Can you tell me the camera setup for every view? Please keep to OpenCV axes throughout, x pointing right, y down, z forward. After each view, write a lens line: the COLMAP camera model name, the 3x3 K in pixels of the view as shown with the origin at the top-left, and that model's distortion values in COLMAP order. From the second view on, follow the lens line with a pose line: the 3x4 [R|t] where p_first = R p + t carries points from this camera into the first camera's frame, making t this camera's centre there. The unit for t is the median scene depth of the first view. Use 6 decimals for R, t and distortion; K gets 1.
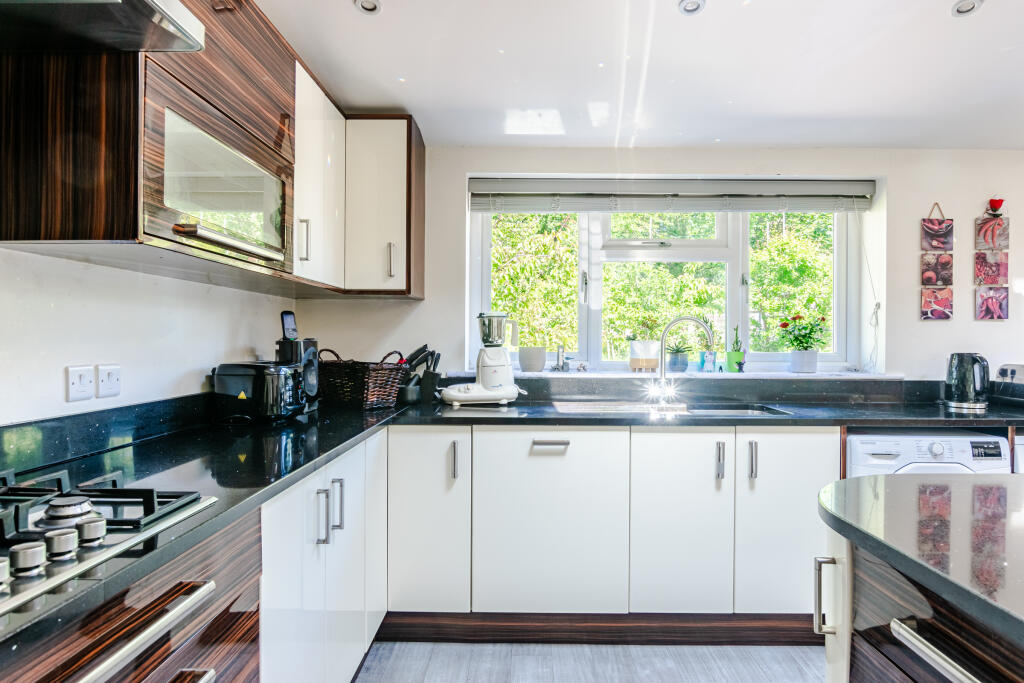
lens RADIAL K [[614.1, 0, 515.5], [0, 614.1, 338.4], [0, 0, 1]] dist [-0.021453, 0.003140]
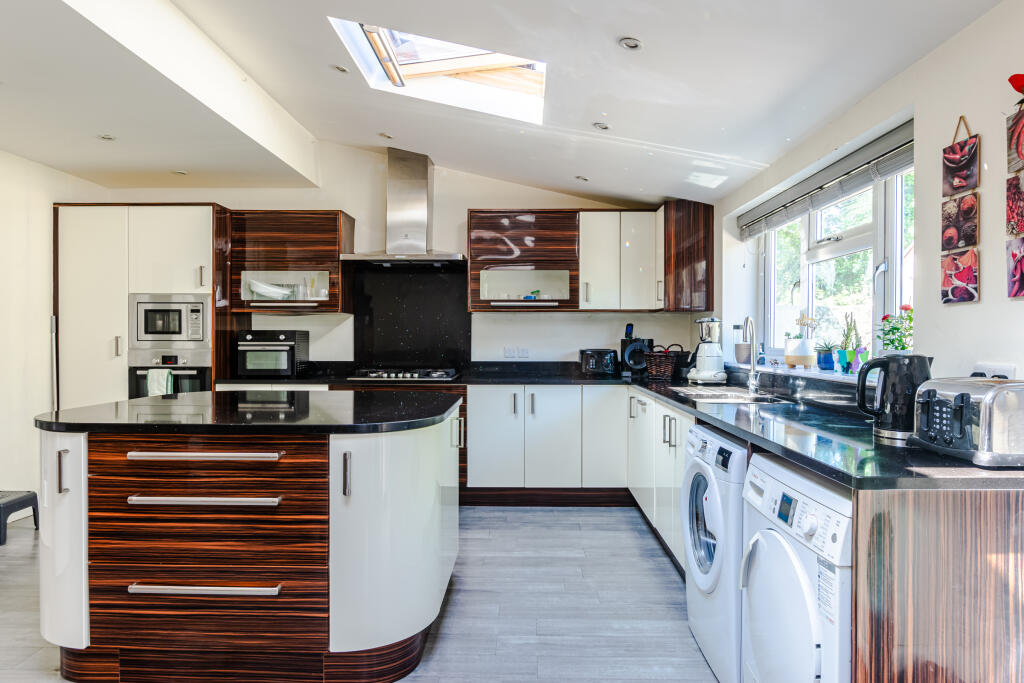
lens RADIAL K [[614.1, 0, 513.8], [0, 614.1, 337.7], [0, 0, 1]] dist [-0.021453, 0.003140]
pose [[-0.004700, -0.005561, -0.999973, 1.320650], [-0.005117, 0.999972, -0.005537, 0.010995], [0.999976, 0.005090, -0.004728, 0.544711]]
